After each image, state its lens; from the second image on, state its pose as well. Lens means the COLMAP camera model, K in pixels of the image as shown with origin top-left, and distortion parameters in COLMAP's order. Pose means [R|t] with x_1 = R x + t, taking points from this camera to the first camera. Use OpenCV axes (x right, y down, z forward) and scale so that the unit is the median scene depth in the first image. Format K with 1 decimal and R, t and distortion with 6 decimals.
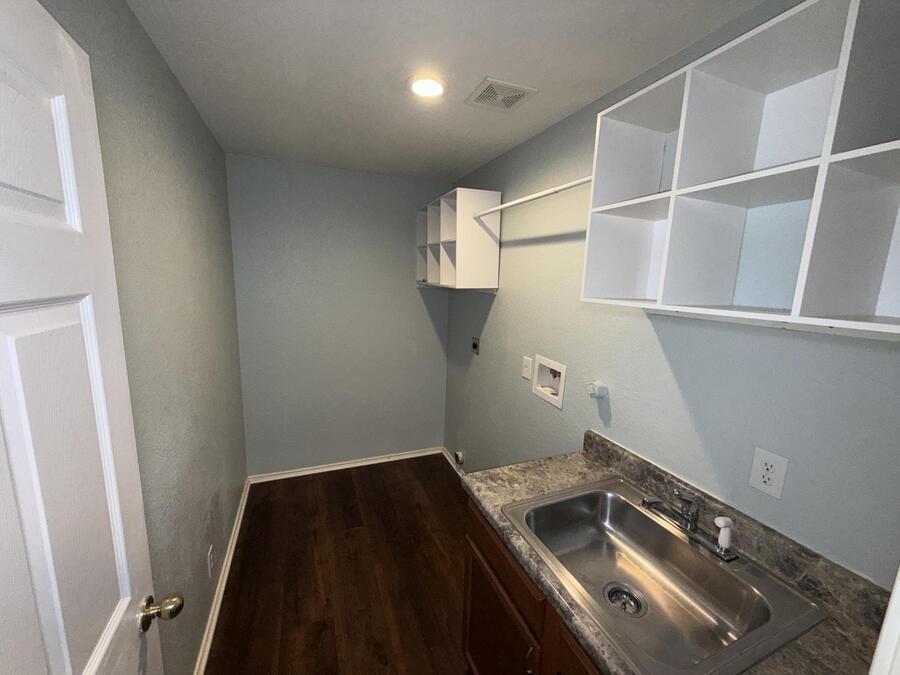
lens RADIAL K [[358.6, 0, 450.9], [0, 358.6, 341.4], [0, 0, 1]] dist [-0.001306, -0.000291]
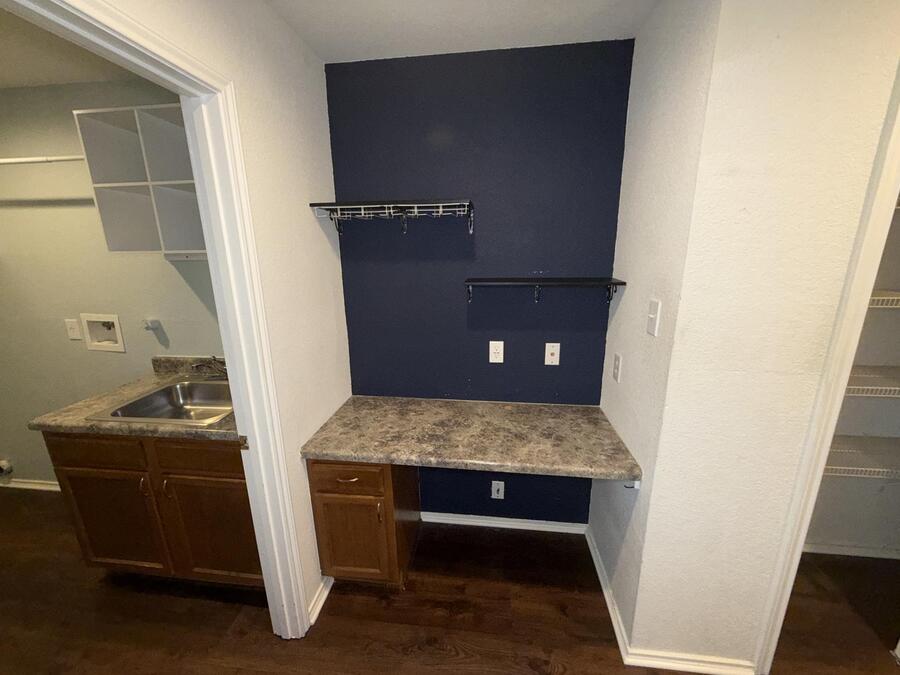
lens RADIAL K [[358.6, 0, 450.9], [0, 358.6, 341.4], [0, 0, 1]] dist [-0.001306, -0.000291]
pose [[0.487637, -0.254549, 0.835114, -0.175568], [0.176002, 0.965575, 0.191544, 0.142297], [-0.855122, 0.053578, 0.515651, -0.638697]]
